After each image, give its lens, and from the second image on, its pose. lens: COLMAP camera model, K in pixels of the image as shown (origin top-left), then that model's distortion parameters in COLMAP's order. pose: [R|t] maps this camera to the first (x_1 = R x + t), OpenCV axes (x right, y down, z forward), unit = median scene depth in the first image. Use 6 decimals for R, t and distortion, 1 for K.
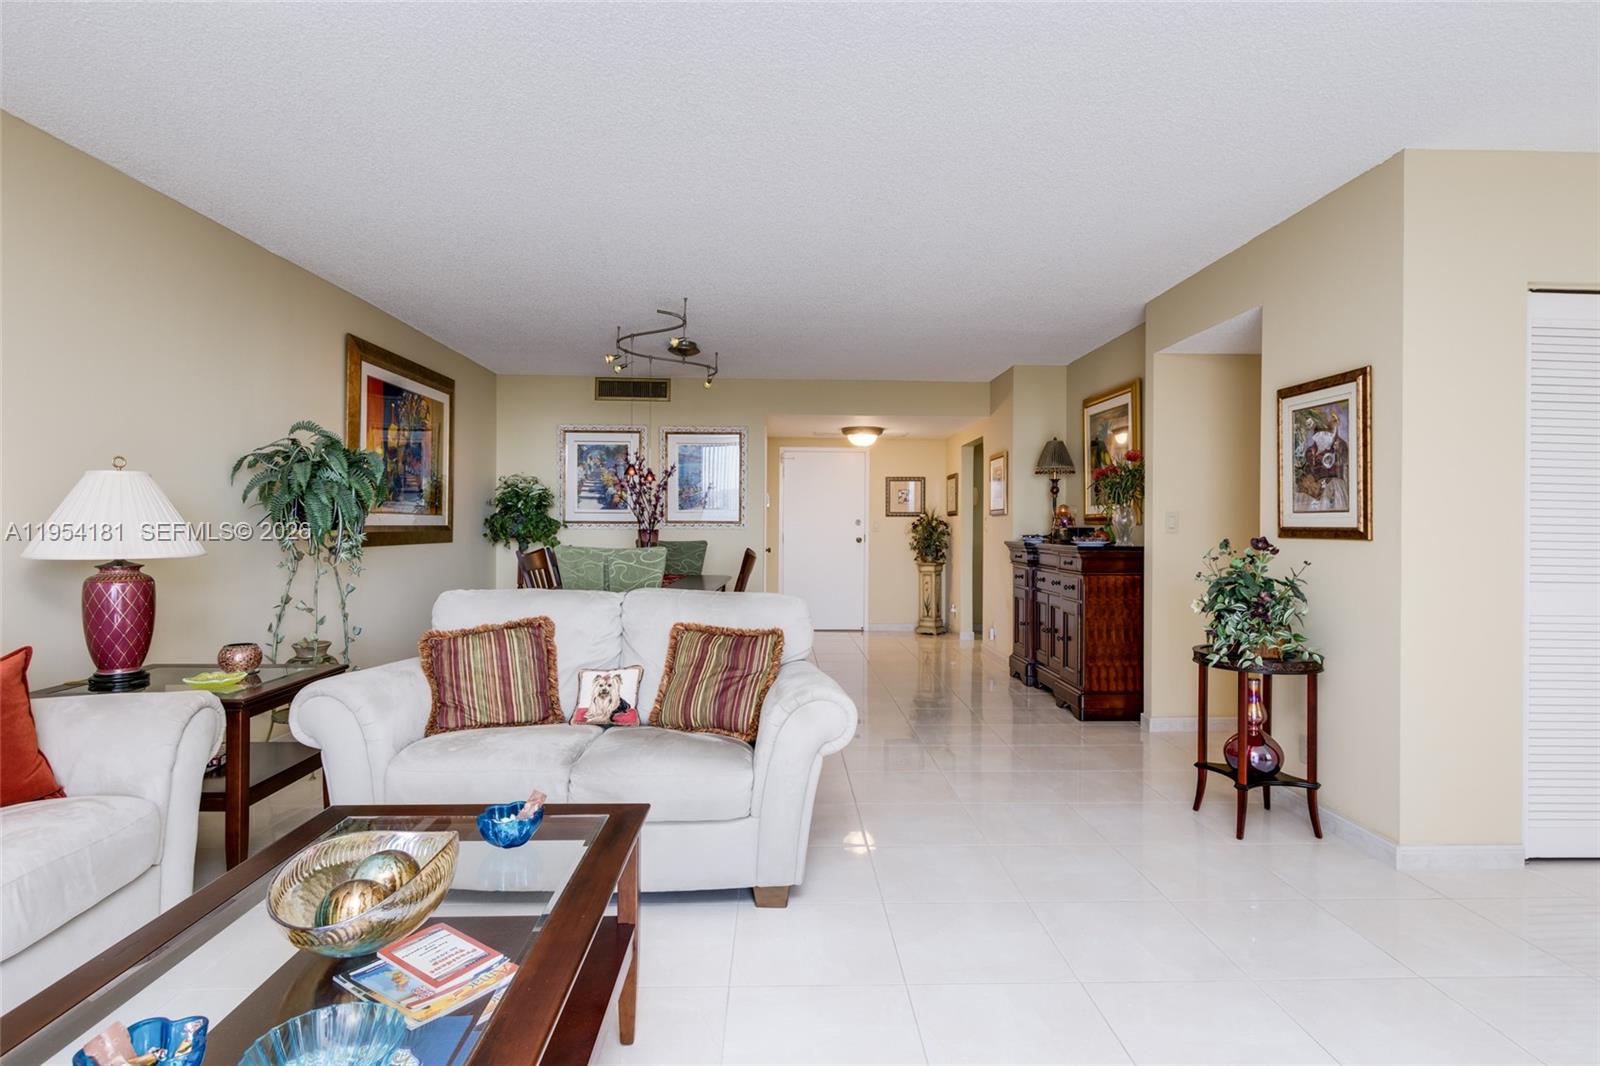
lens RADIAL K [[817.5, 0, 804.7], [0, 817.5, 532.3], [0, 0, 1]] dist [0.002231, 0.000412]
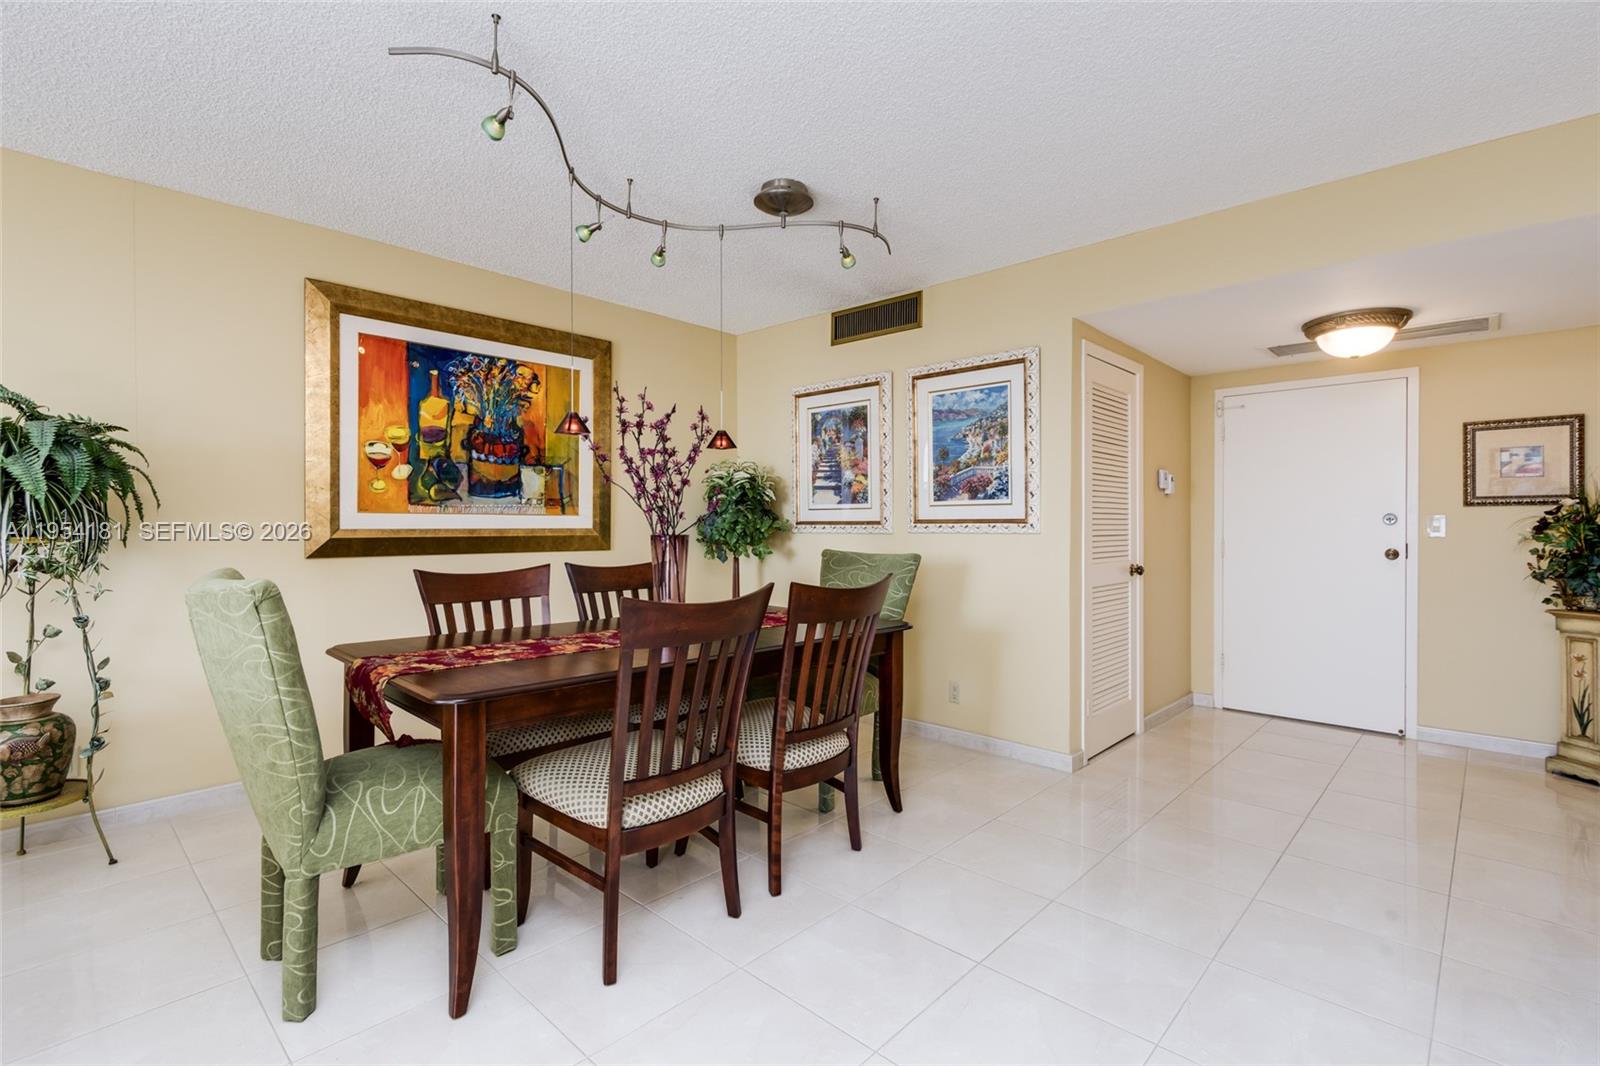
lens RADIAL K [[728.2, 0, 806.6], [0, 728.2, 528.2], [0, 0, 1]] dist [-0.000286, -0.000394]
pose [[0.706250, -0.003072, -0.707956, 0.175806], [-0.002247, 0.999976, -0.006581, -0.003842], [0.707959, 0.006238, 0.706226, 0.586412]]
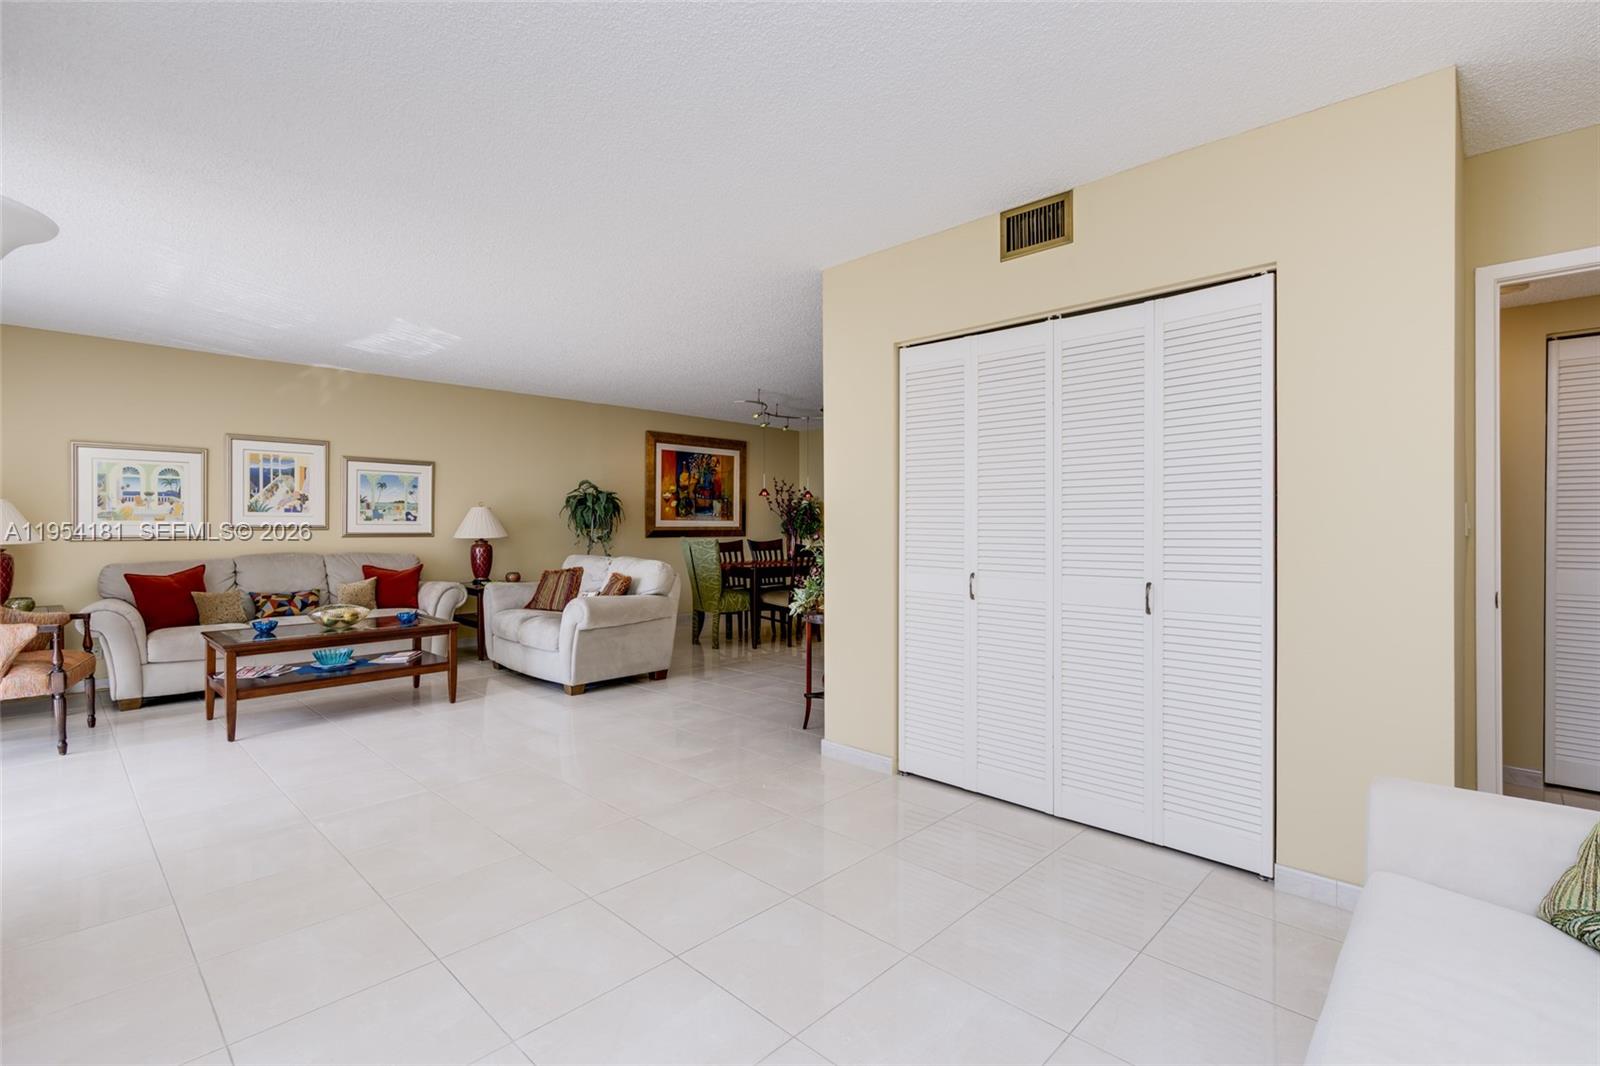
lens RADIAL K [[728.2, 0, 806.6], [0, 728.2, 528.2], [0, 0, 1]] dist [-0.000286, -0.000394]
pose [[0.701200, -0.002348, -0.712961, 0.679307], [-0.002429, 0.999981, -0.005683, 0.003282], [0.712961, 0.005716, 0.701180, 0.021803]]
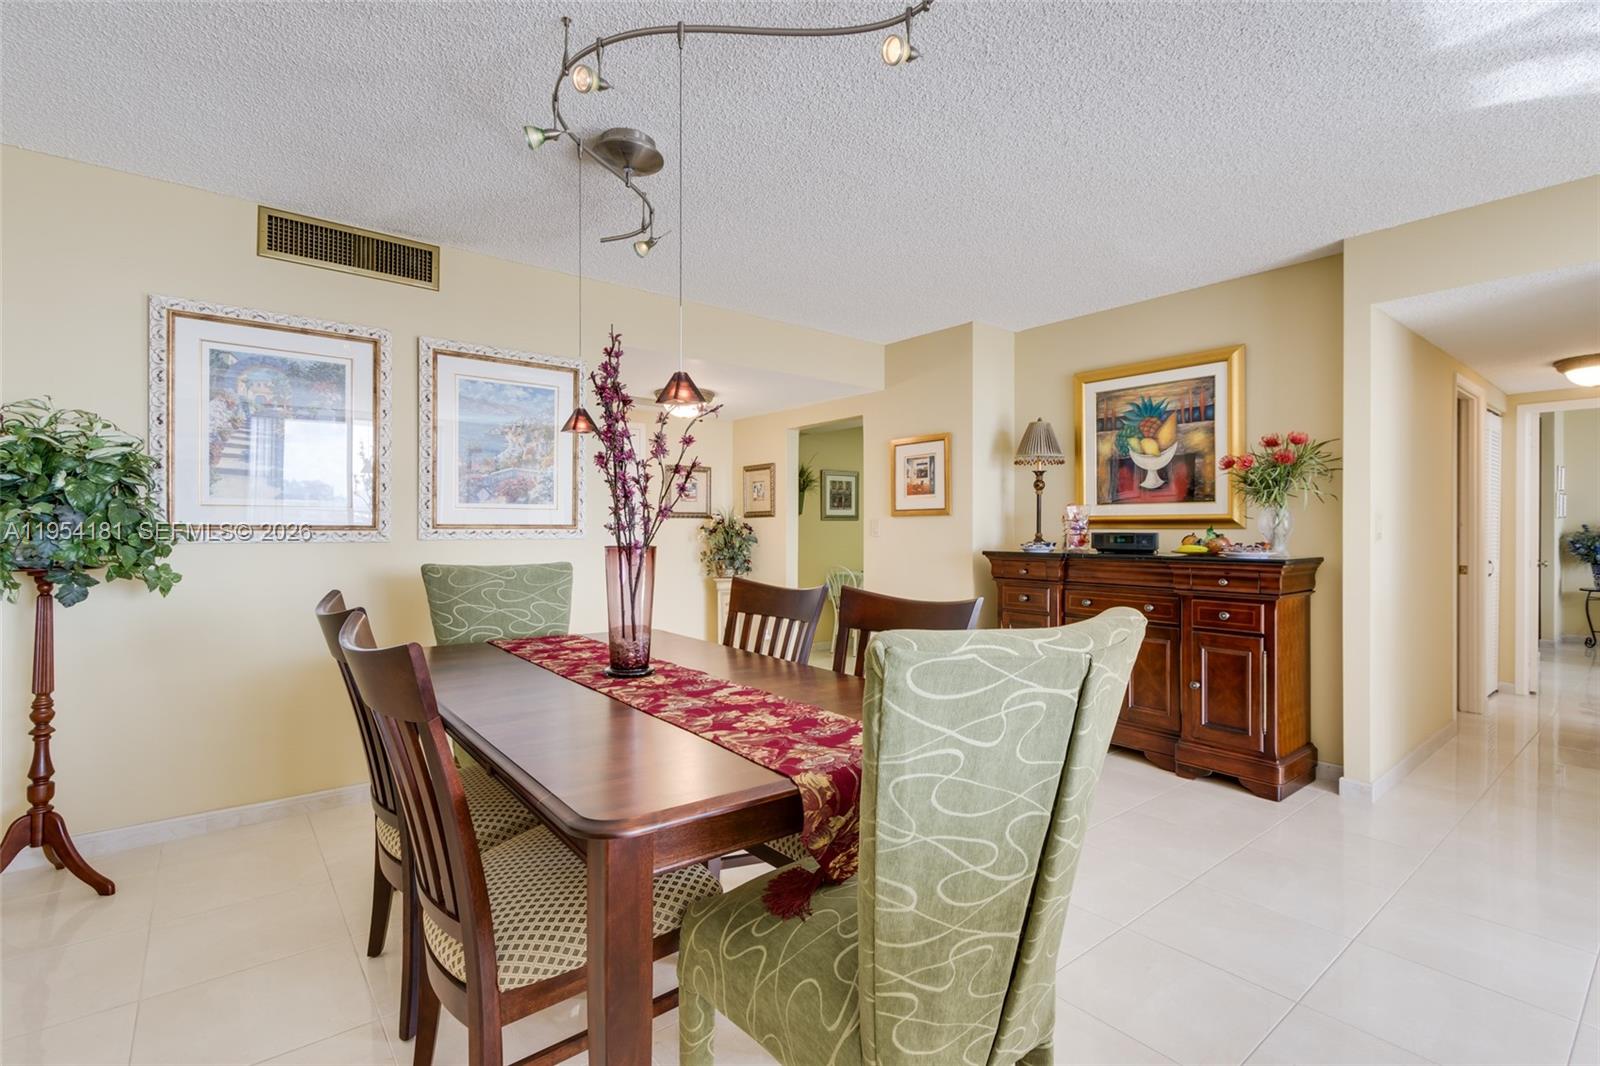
lens RADIAL K [[728.2, 0, 806.6], [0, 728.2, 528.2], [0, 0, 1]] dist [-0.000286, -0.000394]
pose [[0.795402, -0.004731, 0.606063, -0.276504], [0.009149, 0.999949, -0.004202, -0.008014], [-0.606013, 0.008887, 0.795405, 0.533128]]
